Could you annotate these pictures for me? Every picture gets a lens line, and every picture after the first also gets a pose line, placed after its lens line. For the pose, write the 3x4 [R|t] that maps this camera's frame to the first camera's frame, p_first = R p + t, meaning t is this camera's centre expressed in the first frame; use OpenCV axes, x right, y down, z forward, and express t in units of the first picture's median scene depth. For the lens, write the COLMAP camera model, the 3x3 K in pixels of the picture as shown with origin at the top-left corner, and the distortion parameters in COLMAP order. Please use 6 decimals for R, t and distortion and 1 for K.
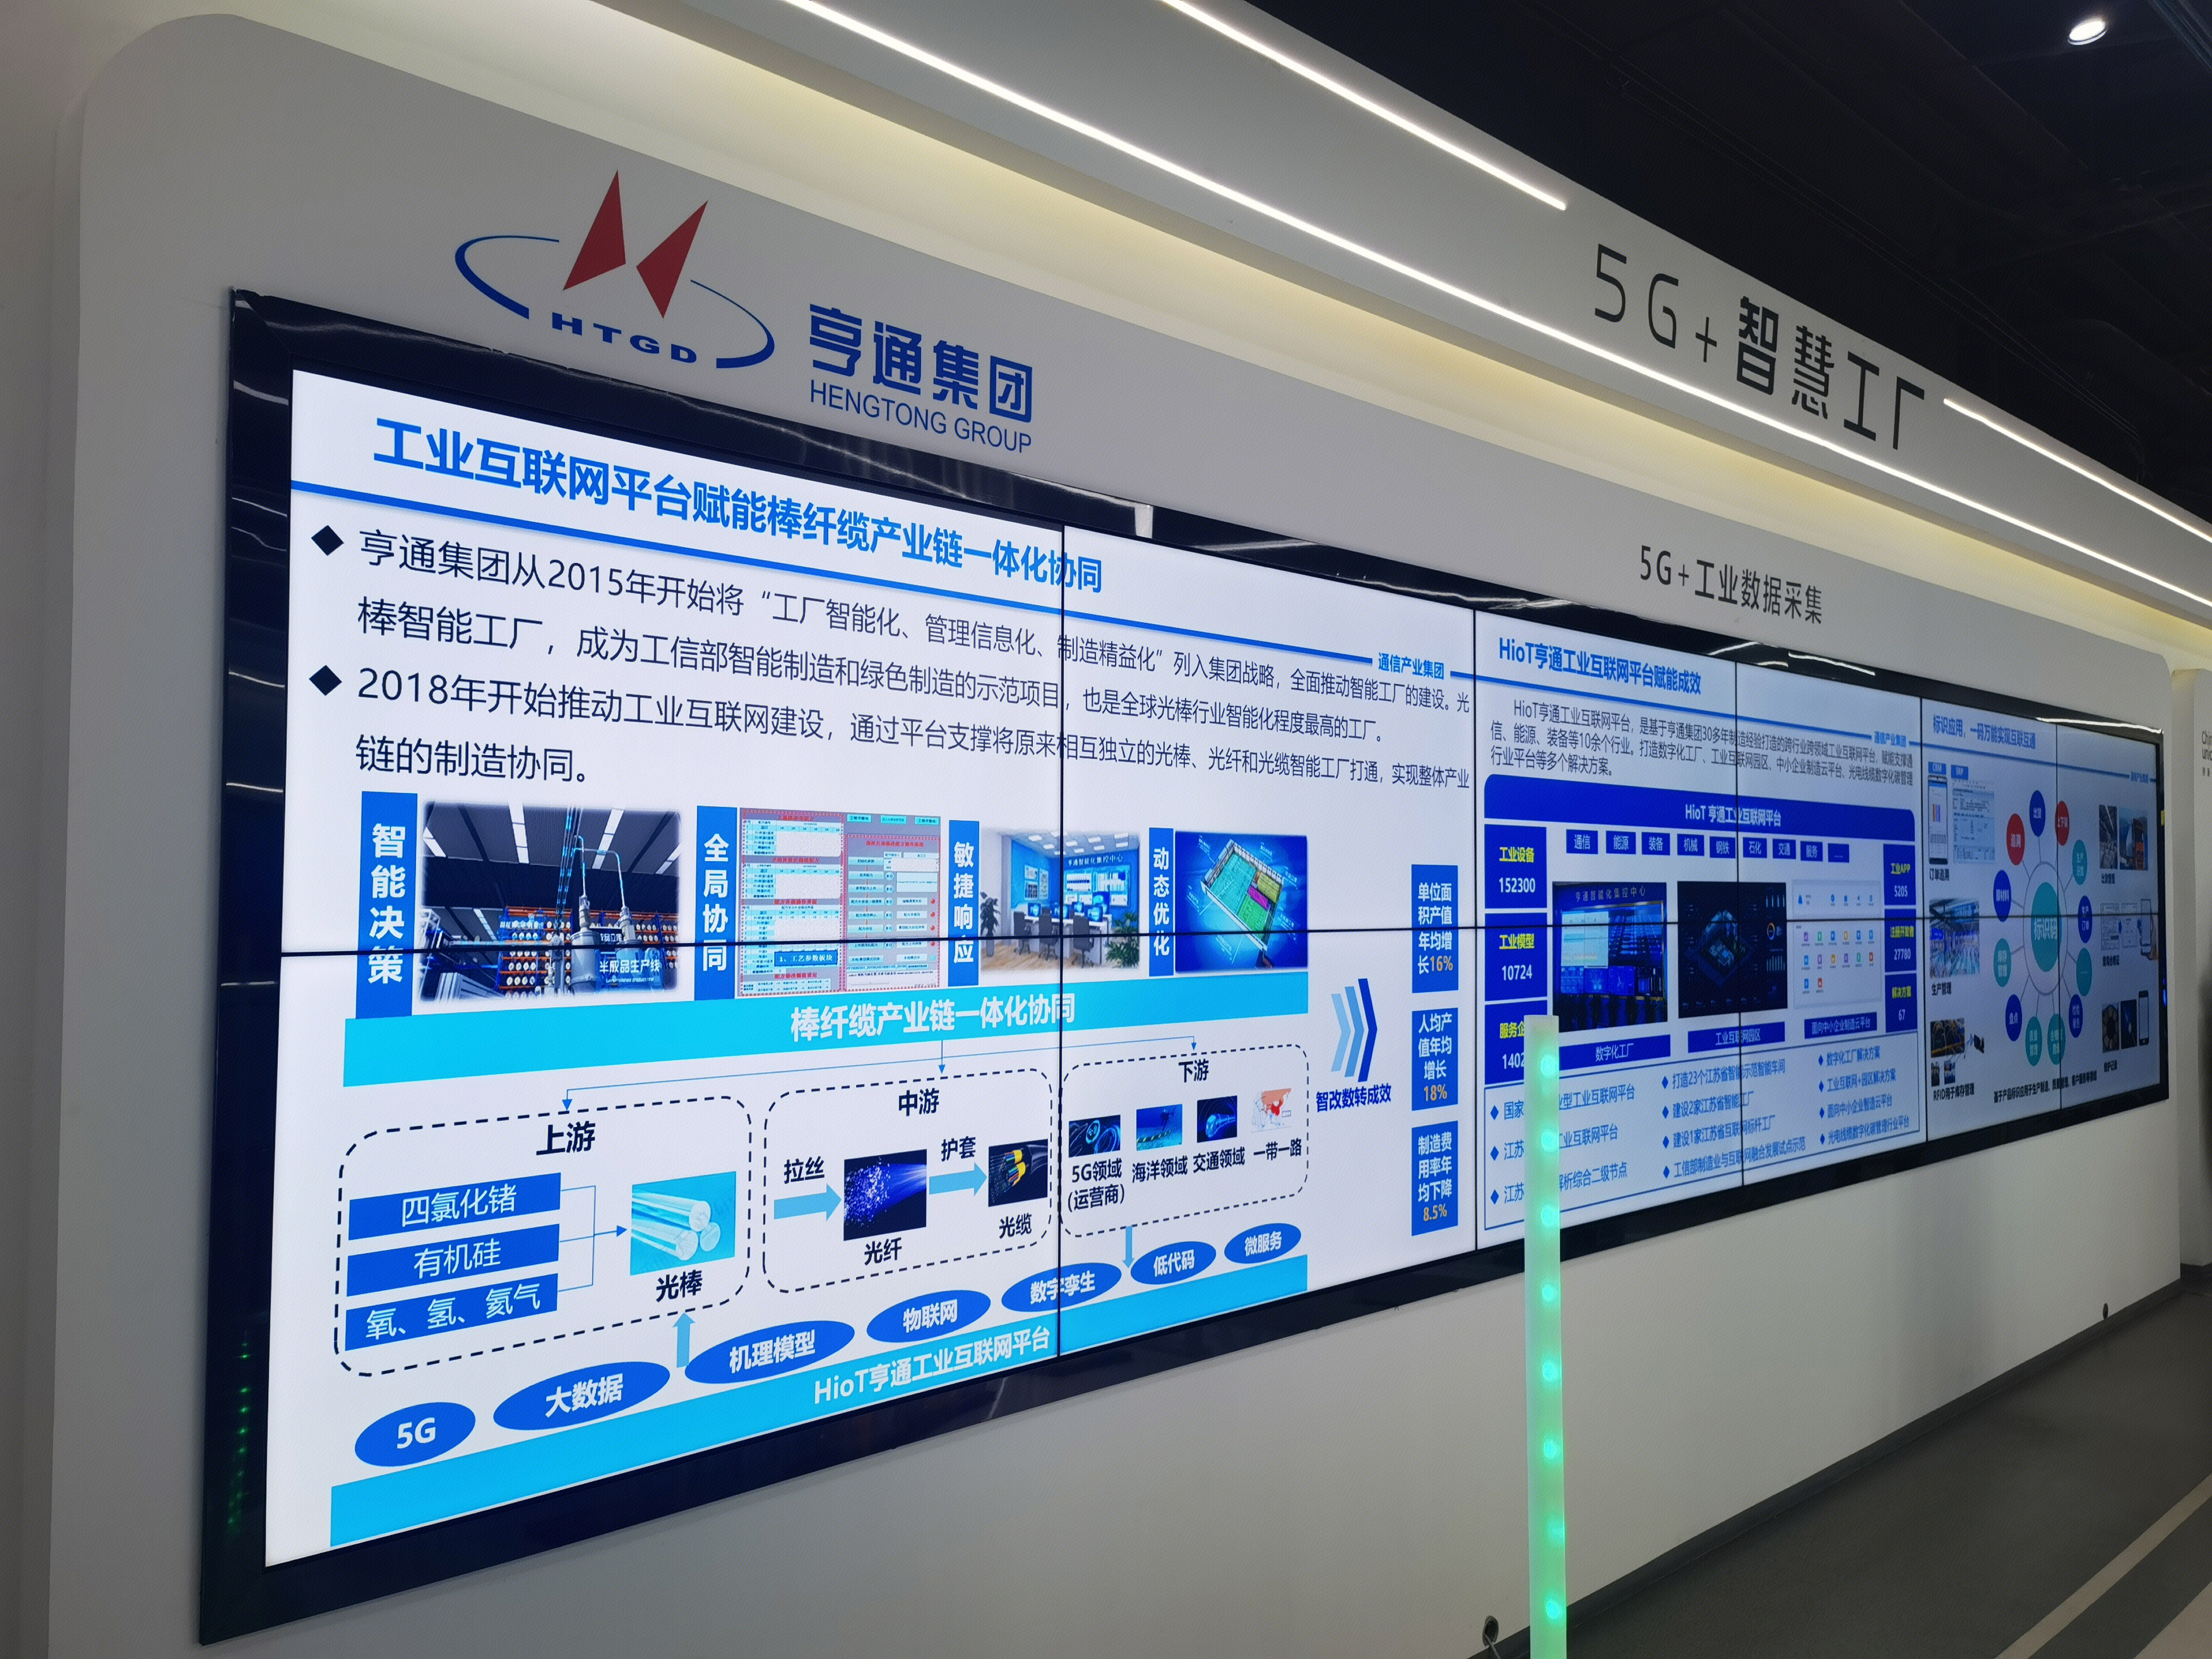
lens RADIAL K [[1760.7, 0, 1104.1], [0, 1760.7, 846.8], [0, 0, 1]] dist [0.075037, -0.047859]
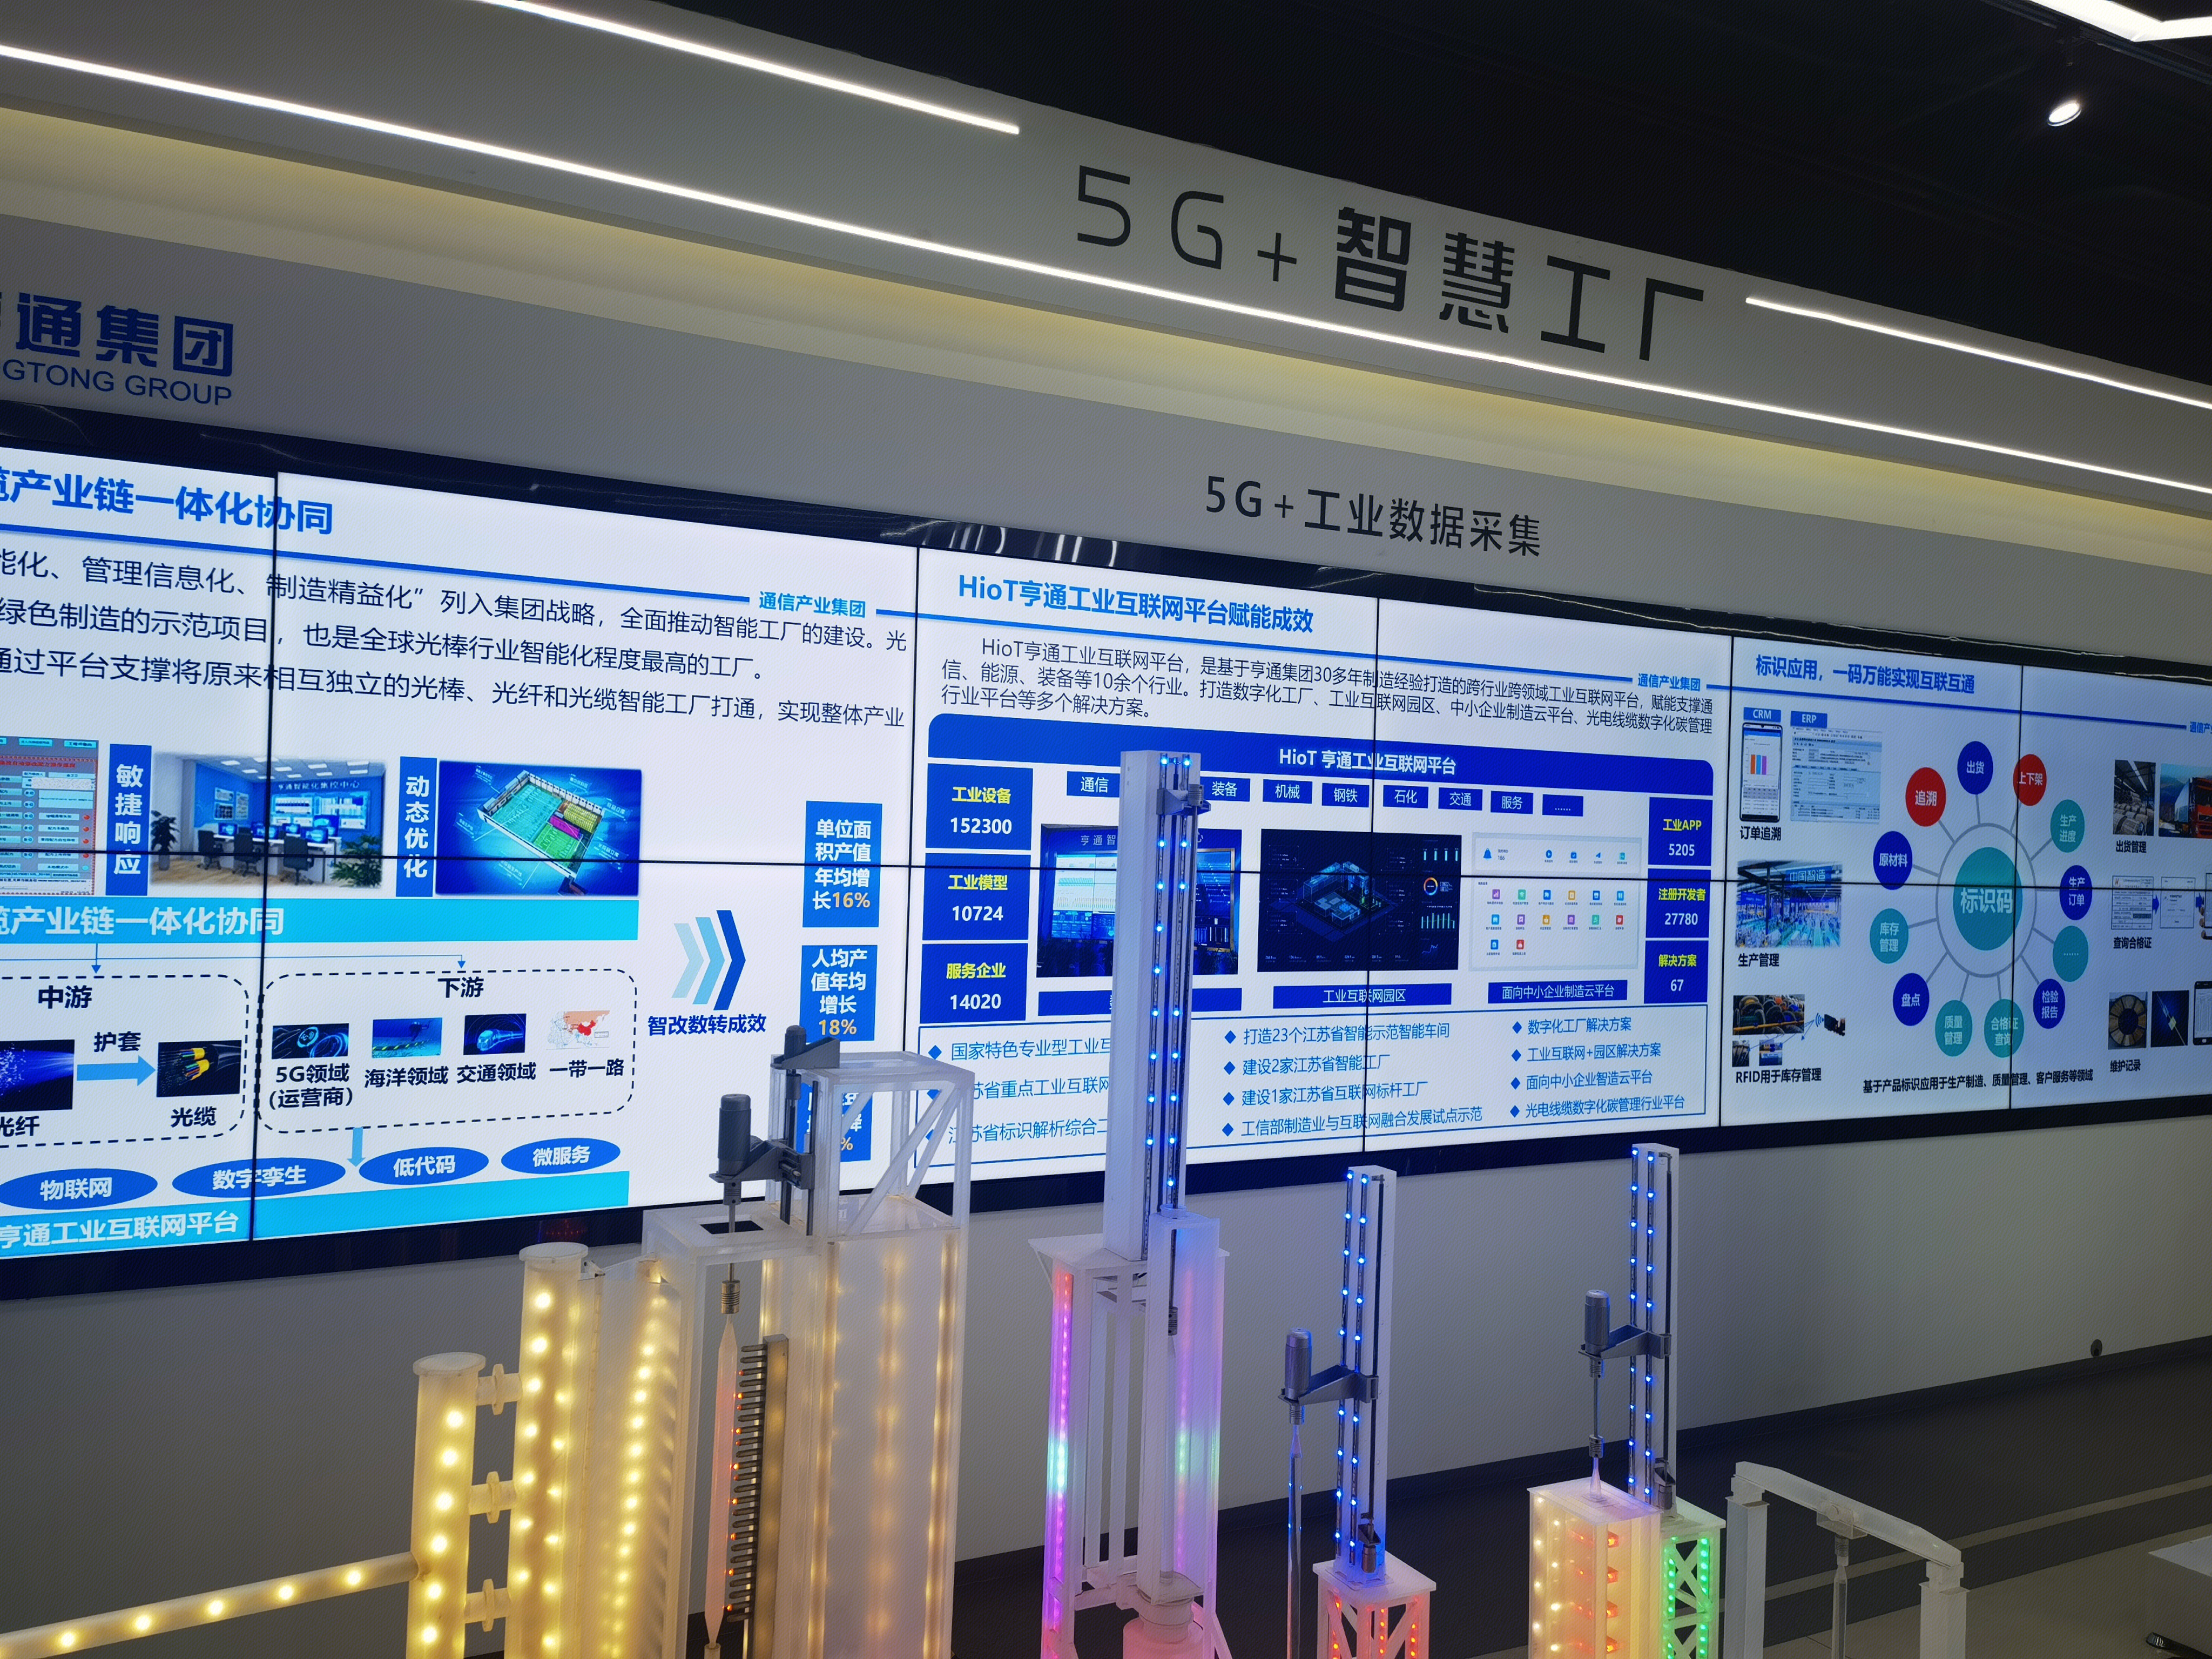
lens RADIAL K [[1760.7, 0, 1099.4], [0, 1760.7, 842.0], [0, 0, 1]] dist [0.075037, -0.047859]
pose [[0.959209, 0.022159, -0.281829, 0.613362], [-0.016444, 0.999609, 0.022626, 0.007893], [0.282220, -0.017069, 0.959198, 0.074843]]
